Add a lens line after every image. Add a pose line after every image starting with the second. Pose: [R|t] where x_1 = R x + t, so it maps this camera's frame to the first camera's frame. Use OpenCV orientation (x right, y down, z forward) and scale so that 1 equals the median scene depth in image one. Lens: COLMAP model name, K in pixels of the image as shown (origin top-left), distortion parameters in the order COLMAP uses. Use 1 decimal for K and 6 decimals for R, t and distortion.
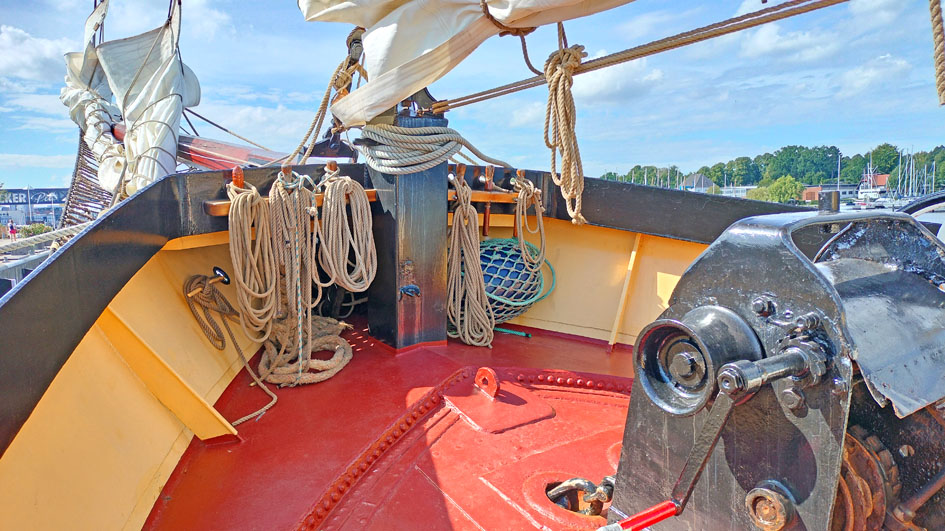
lens RADIAL K [[718.2, 0, 472.5], [0, 718.2, 265.5], [0, 0, 1]] dist [0.126901, -0.202151]
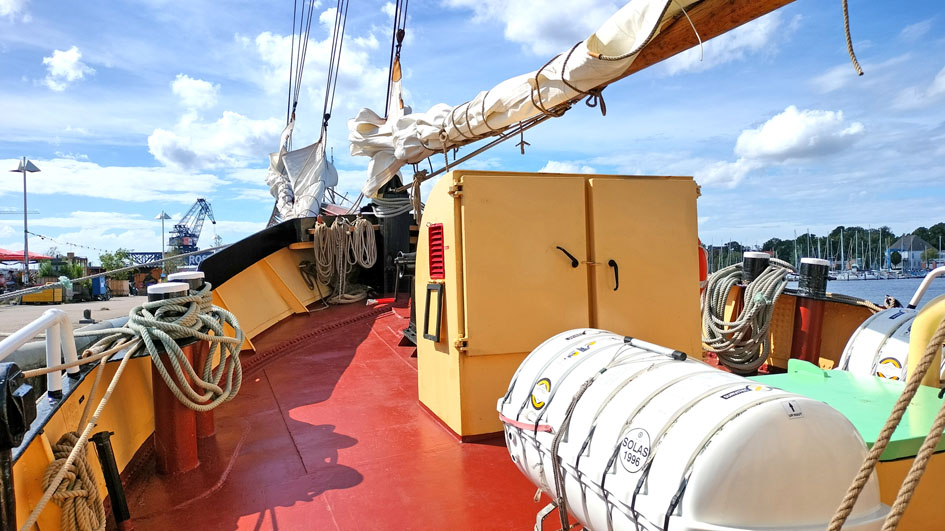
lens RADIAL K [[796.1, 0, 470.8], [0, 796.1, 265.2], [0, 0, 1]] dist [0.007591, 0.003597]
pose [[0.966300, 0.006214, -0.257343, 0.448115], [-0.030121, 0.995570, -0.089063, 0.133287], [0.255649, 0.093813, 0.962207, -0.755679]]
